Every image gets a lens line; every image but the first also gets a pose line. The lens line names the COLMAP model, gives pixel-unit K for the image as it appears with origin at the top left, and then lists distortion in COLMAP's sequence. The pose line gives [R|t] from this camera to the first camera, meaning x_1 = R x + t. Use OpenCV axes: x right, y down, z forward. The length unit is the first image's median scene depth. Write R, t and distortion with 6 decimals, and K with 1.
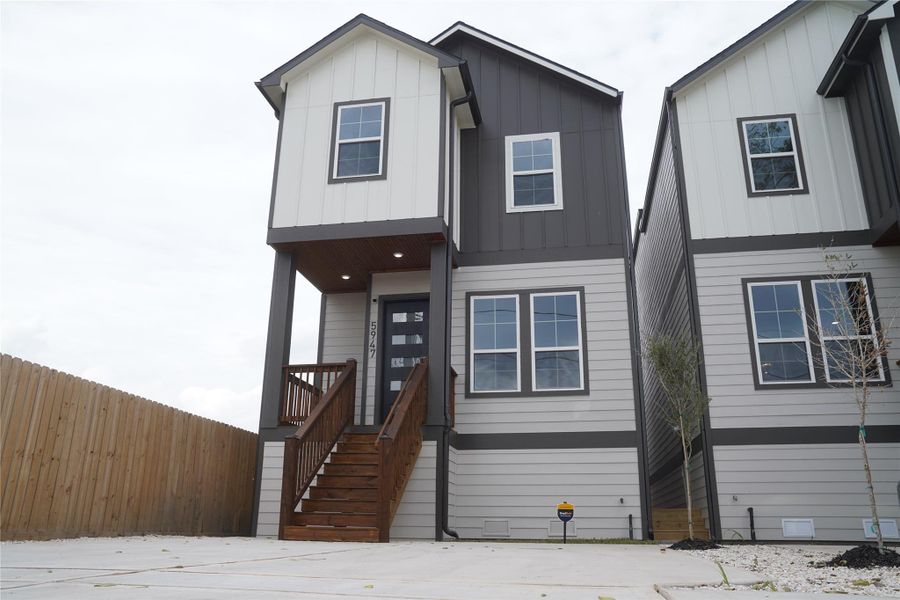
lens RADIAL K [[704.9, 0, 451.2], [0, 704.9, 299.4], [0, 0, 1]] dist [-0.099565, 0.114499]
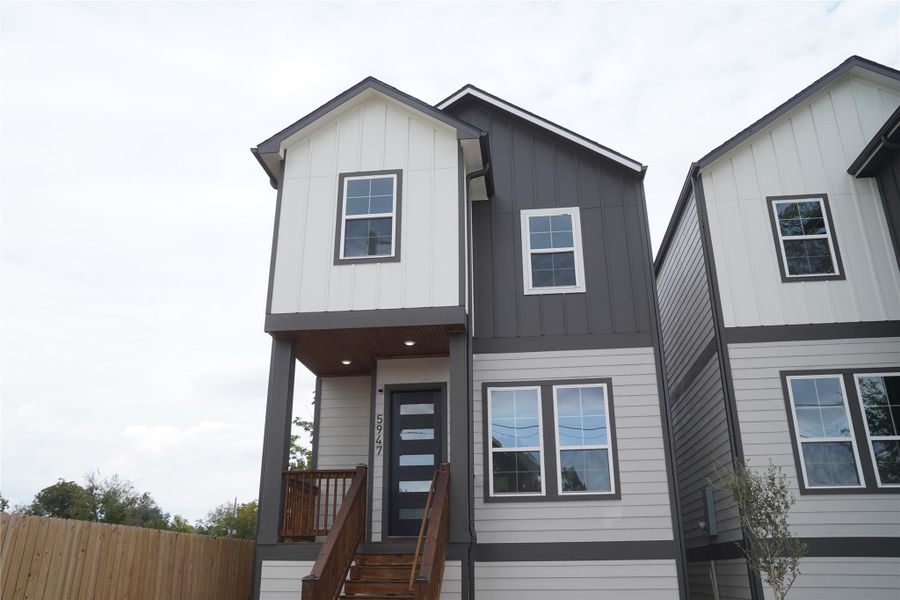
lens RADIAL K [[704.9, 0, 449.9], [0, 704.9, 303.1], [0, 0, 1]] dist [-0.099565, 0.114499]
pose [[0.997923, 0.008661, 0.063834, -0.084707], [-0.005840, 0.999003, -0.044251, -0.077096], [-0.064153, 0.043786, 0.996979, 0.094742]]
